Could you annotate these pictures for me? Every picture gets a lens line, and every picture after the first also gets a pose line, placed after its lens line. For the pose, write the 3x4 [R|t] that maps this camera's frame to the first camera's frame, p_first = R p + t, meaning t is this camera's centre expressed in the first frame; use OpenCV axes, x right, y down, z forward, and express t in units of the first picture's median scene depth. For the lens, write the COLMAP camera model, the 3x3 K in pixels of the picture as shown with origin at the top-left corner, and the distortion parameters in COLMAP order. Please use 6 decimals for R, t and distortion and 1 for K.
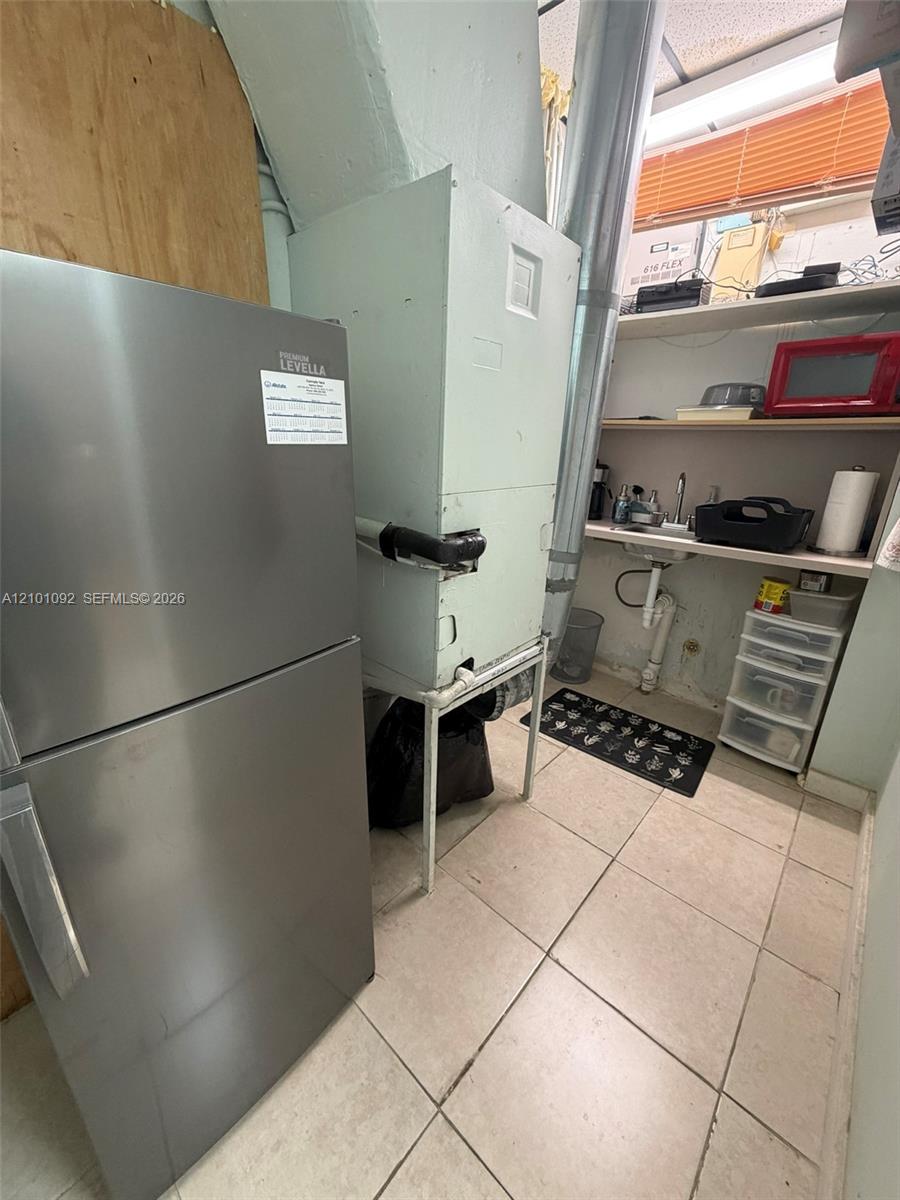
lens RADIAL K [[478.0, 0, 450.9], [0, 478.0, 596.2], [0, 0, 1]] dist [-0.000132, 0.000141]
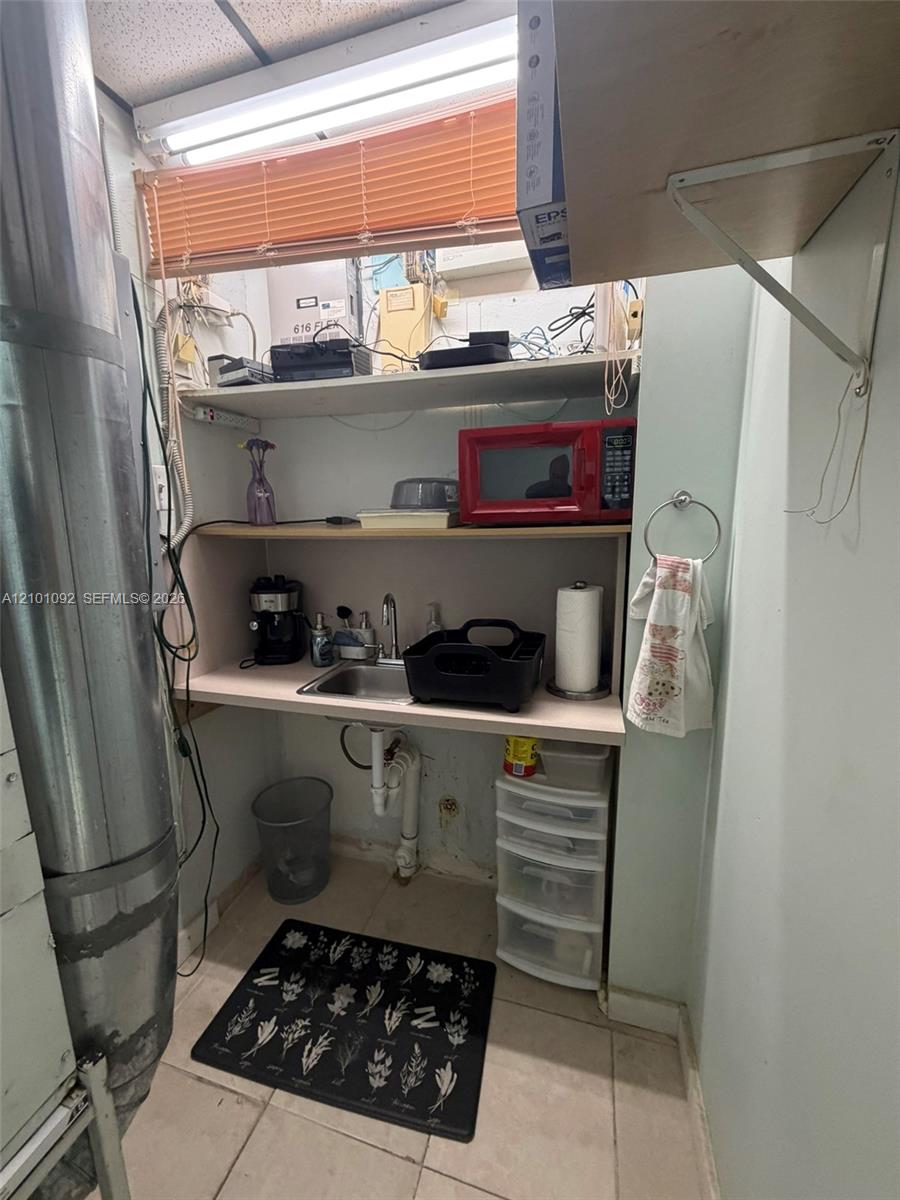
lens RADIAL K [[478.0, 0, 450.9], [0, 478.0, 596.2], [0, 0, 1]] dist [-0.000132, 0.000141]
pose [[0.899682, -0.123053, 0.418843, 0.288859], [0.176272, 0.980156, -0.090673, -0.186770], [-0.399374, 0.155407, 0.903520, 0.331416]]
